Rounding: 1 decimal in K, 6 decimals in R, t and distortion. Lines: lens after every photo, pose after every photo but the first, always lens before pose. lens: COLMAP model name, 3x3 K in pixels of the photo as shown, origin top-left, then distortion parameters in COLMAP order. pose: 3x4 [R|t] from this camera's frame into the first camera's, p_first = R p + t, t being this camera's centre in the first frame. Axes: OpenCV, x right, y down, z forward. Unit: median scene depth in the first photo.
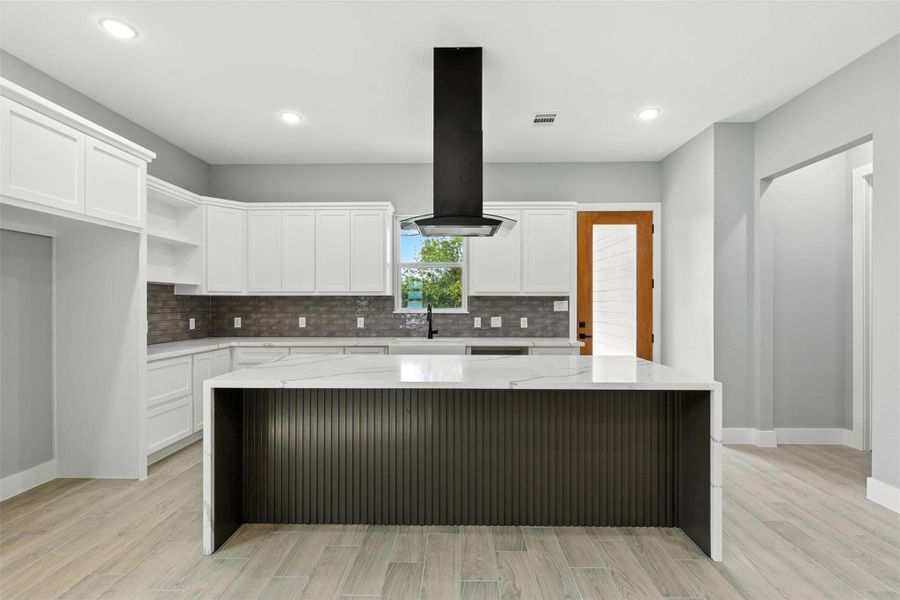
lens RADIAL K [[409.7, 0, 448.8], [0, 409.7, 302.5], [0, 0, 1]] dist [0.000068, 0.000459]
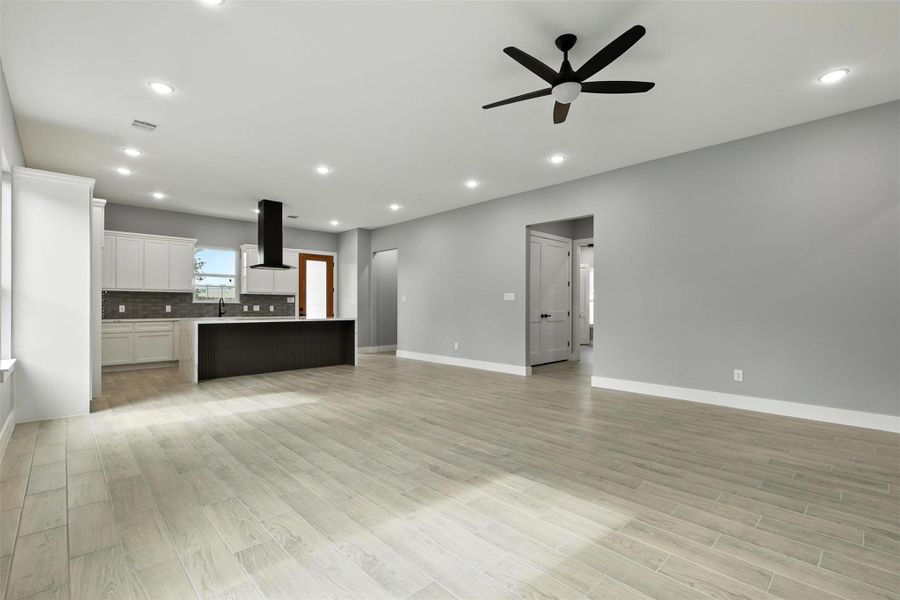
lens RADIAL K [[409.7, 0, 454.7], [0, 409.7, 305.8], [0, 0, 1]] dist [0.000068, 0.000459]
pose [[0.702768, 0.001352, 0.711418, -0.578174], [-0.002385, 0.999997, 0.000456, 0.034037], [-0.711415, -0.002017, 0.702769, -0.953563]]
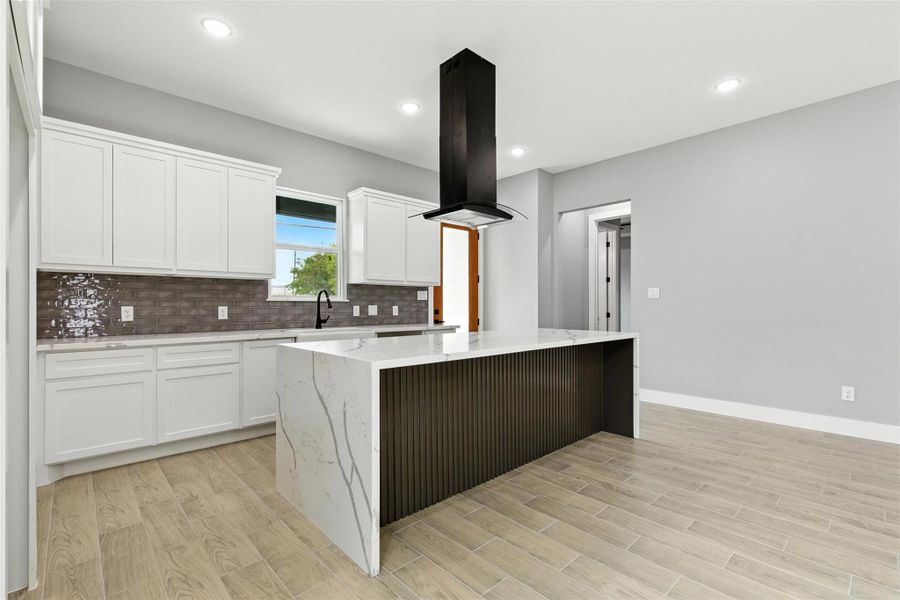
lens RADIAL K [[409.7, 0, 453.3], [0, 409.7, 305.7], [0, 0, 1]] dist [0.000068, 0.000459]
pose [[0.718604, -0.001274, 0.695418, -0.447495], [0.001369, 0.999999, 0.000418, 0.036115], [-0.695418, 0.000651, 0.718605, 0.134746]]
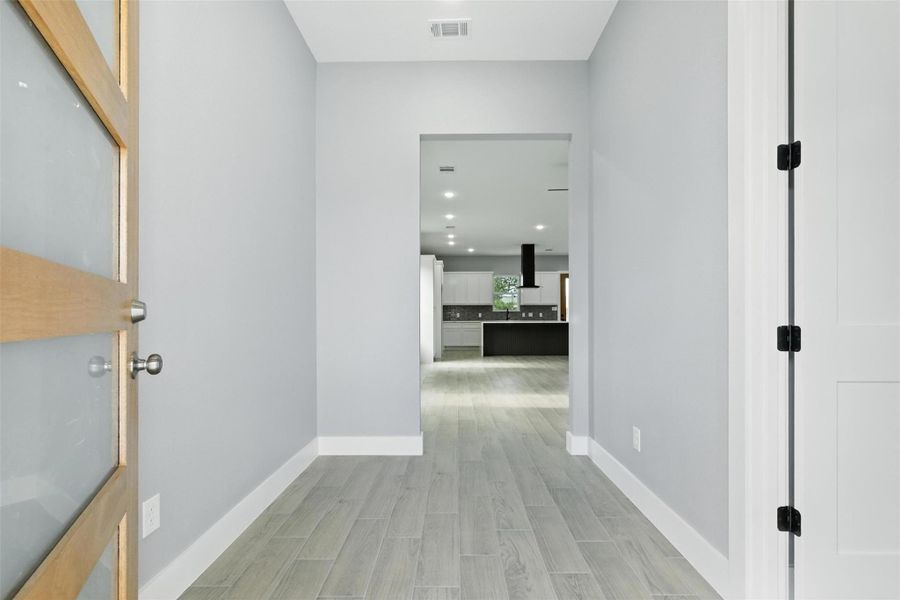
lens RADIAL K [[409.7, 0, 448.4], [0, 409.7, 305.9], [0, 0, 1]] dist [0.000068, 0.000459]
pose [[0.999977, -0.003151, 0.005938, -0.442972], [0.003280, 0.999758, -0.021759, 0.046761], [-0.005868, 0.021778, 0.999746, -1.700674]]
